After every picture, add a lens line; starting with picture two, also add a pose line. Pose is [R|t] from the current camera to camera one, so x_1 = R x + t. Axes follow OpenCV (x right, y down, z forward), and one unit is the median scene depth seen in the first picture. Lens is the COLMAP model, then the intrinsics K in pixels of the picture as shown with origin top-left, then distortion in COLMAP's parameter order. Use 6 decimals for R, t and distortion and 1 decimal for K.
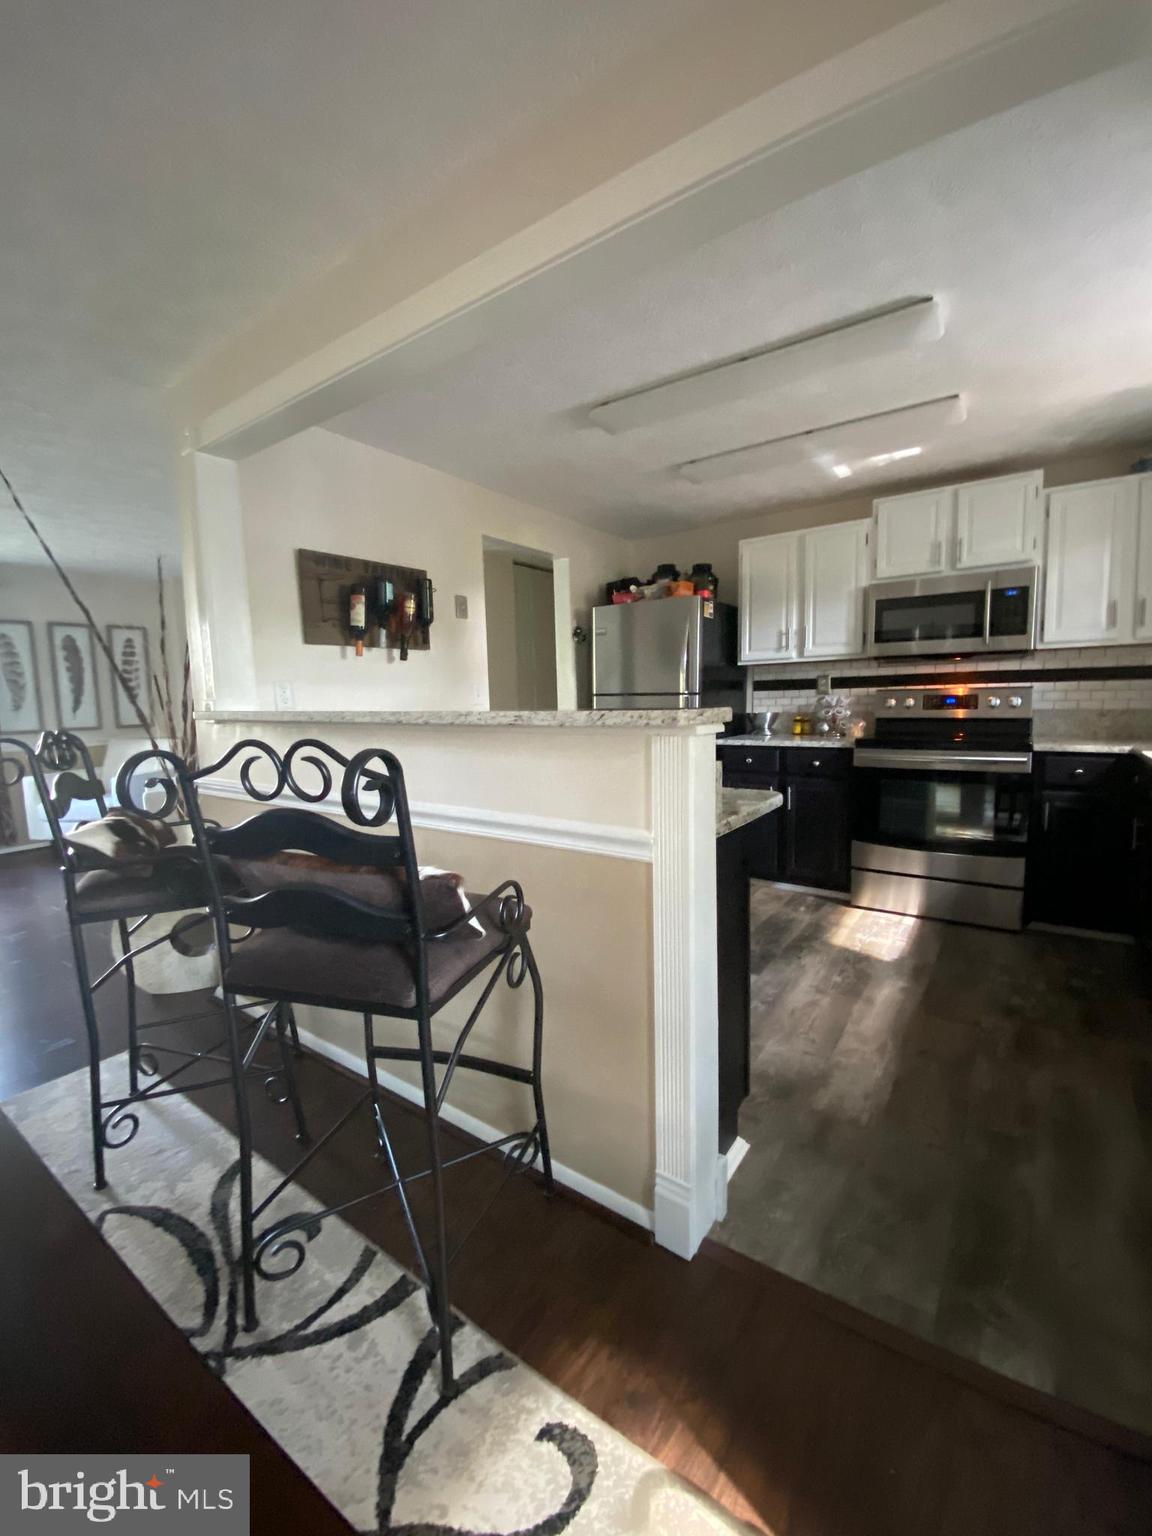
lens RADIAL K [[622.2, 0, 576.0], [0, 622.2, 768.0], [0, 0, 1]] dist [0.023397, -0.027085]
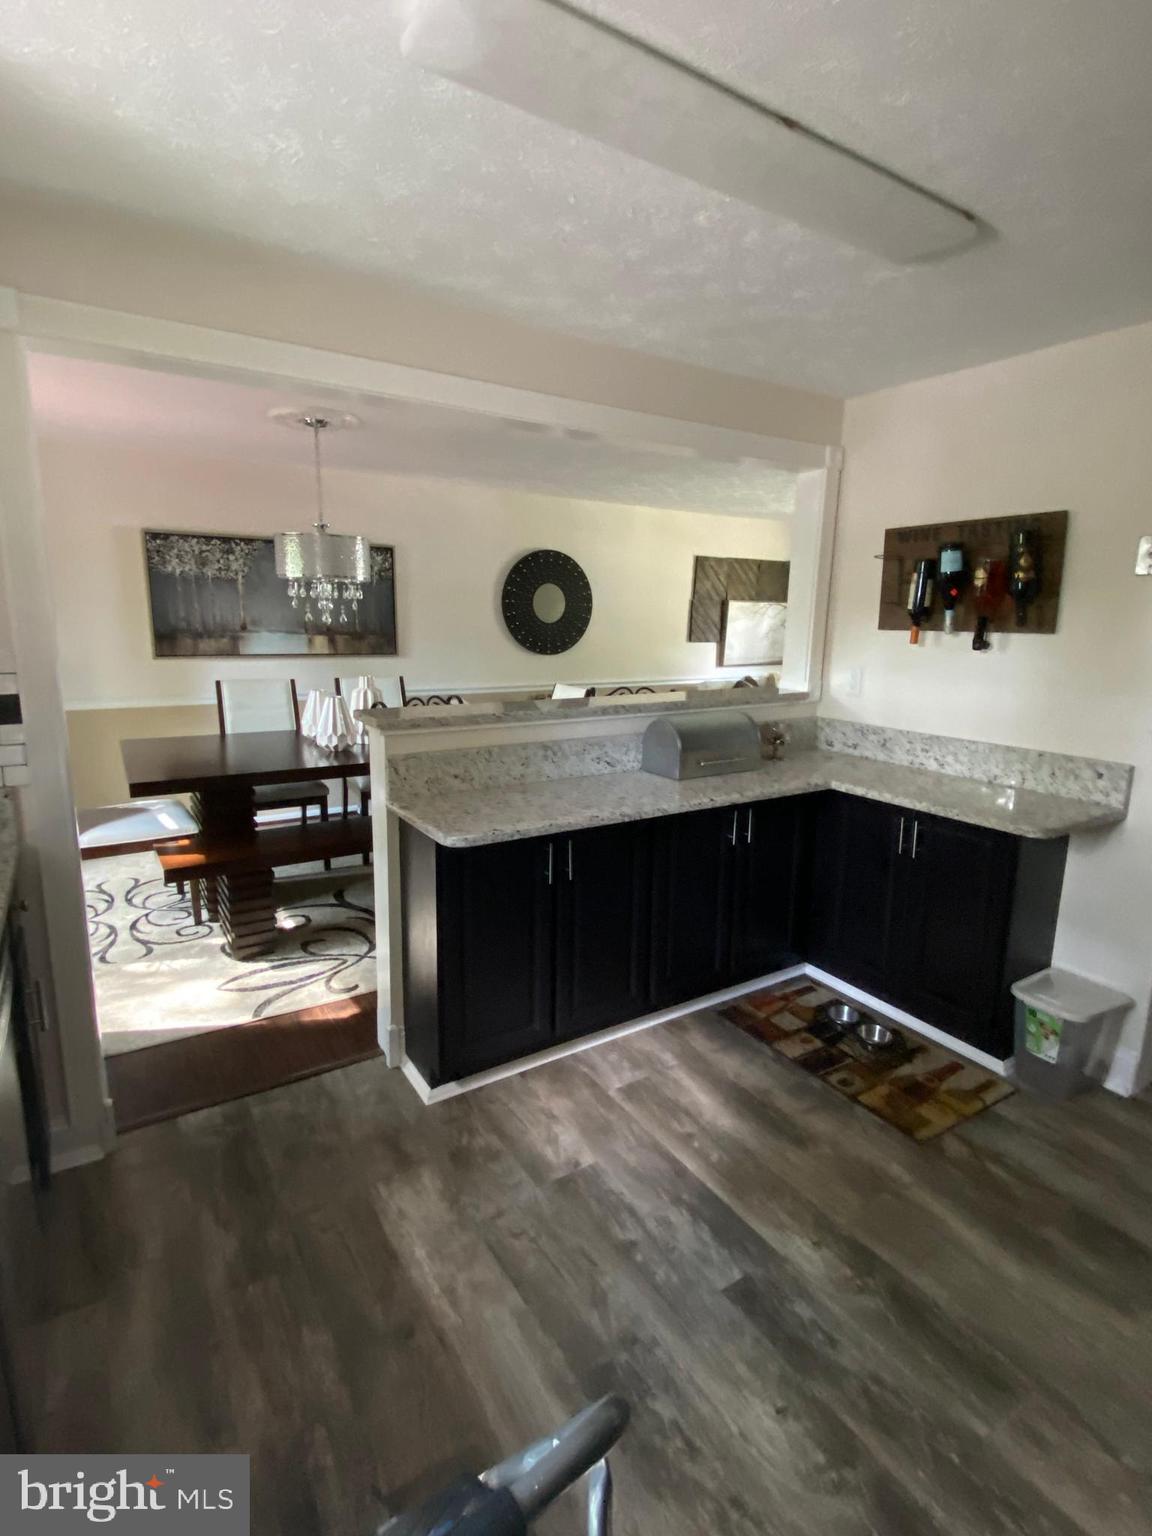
lens RADIAL K [[765.3, 0, 576.0], [0, 765.3, 768.0], [0, 0, 1]] dist [-0.002967, -0.001038]
pose [[-0.376807, 0.204440, -0.903450, 0.660010], [-0.110596, 0.958434, 0.263009, -0.199316], [0.919666, 0.199021, -0.338534, 0.800785]]
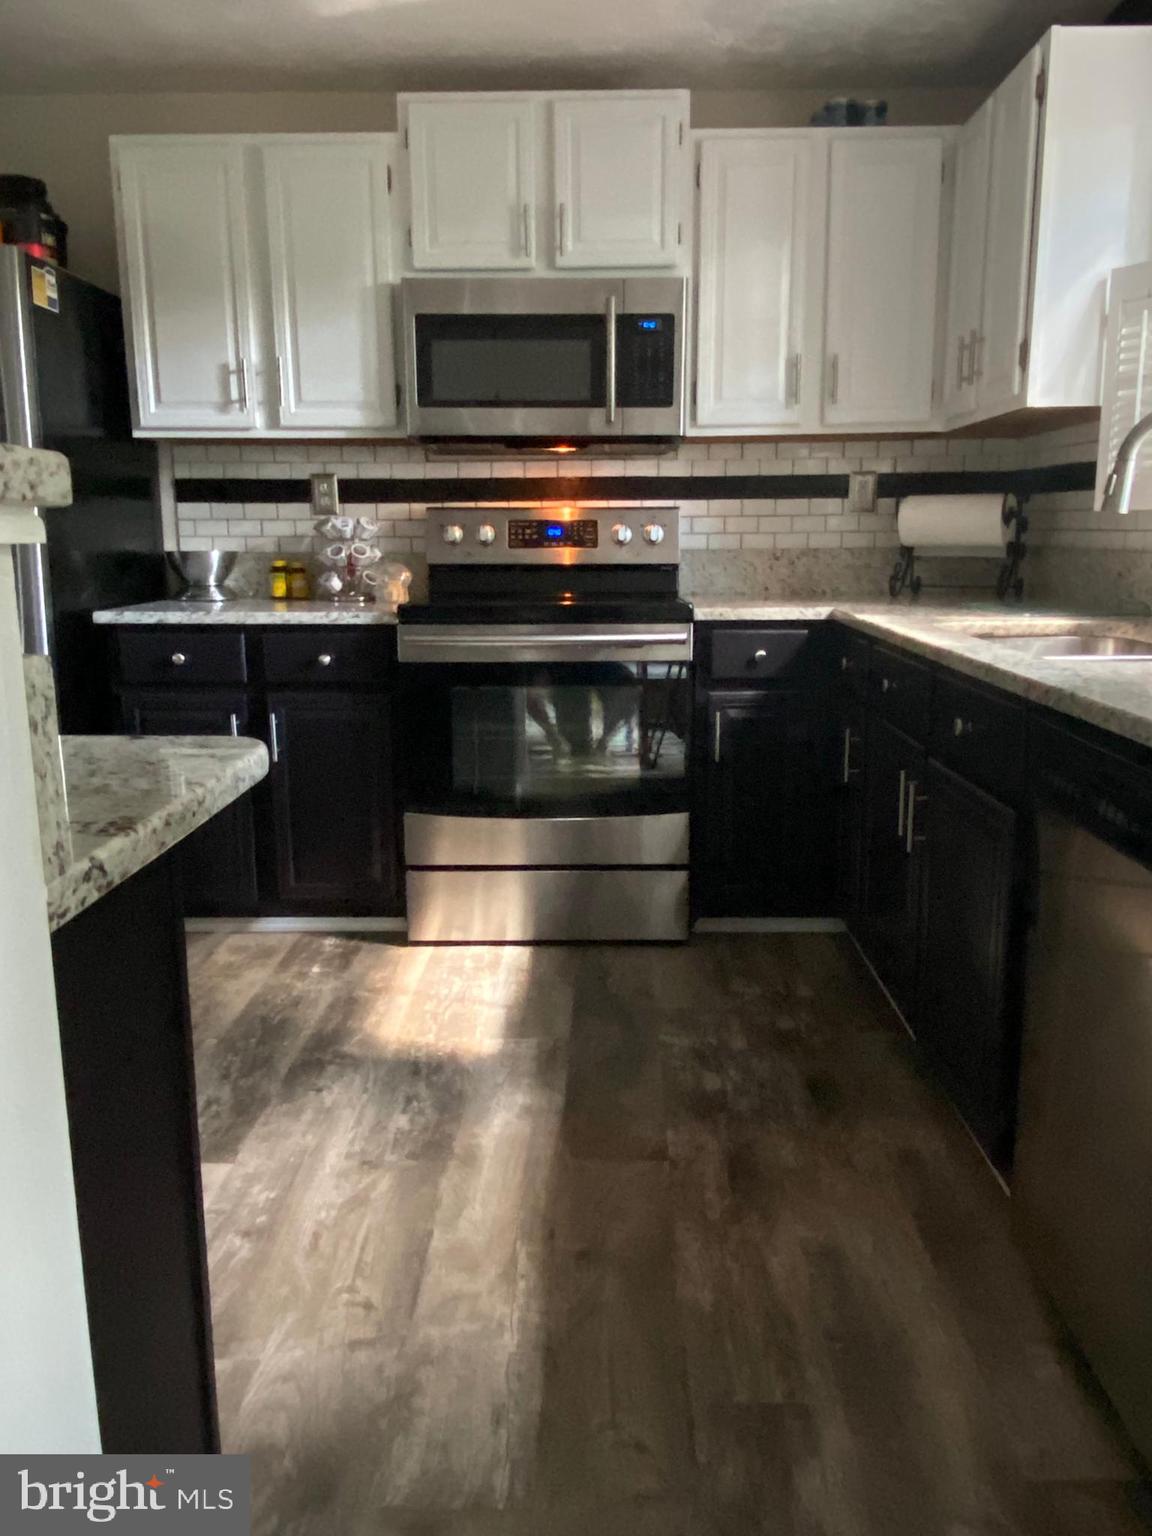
lens RADIAL K [[1152.7, 0, 576.0], [0, 1152.7, 768.0], [0, 0, 1]] dist [0.057325, -0.081883]
pose [[0.829849, -0.090640, 0.550577, 0.059488], [0.047608, 0.994622, 0.091986, 0.003795], [-0.555953, -0.050123, 0.829701, 0.178330]]
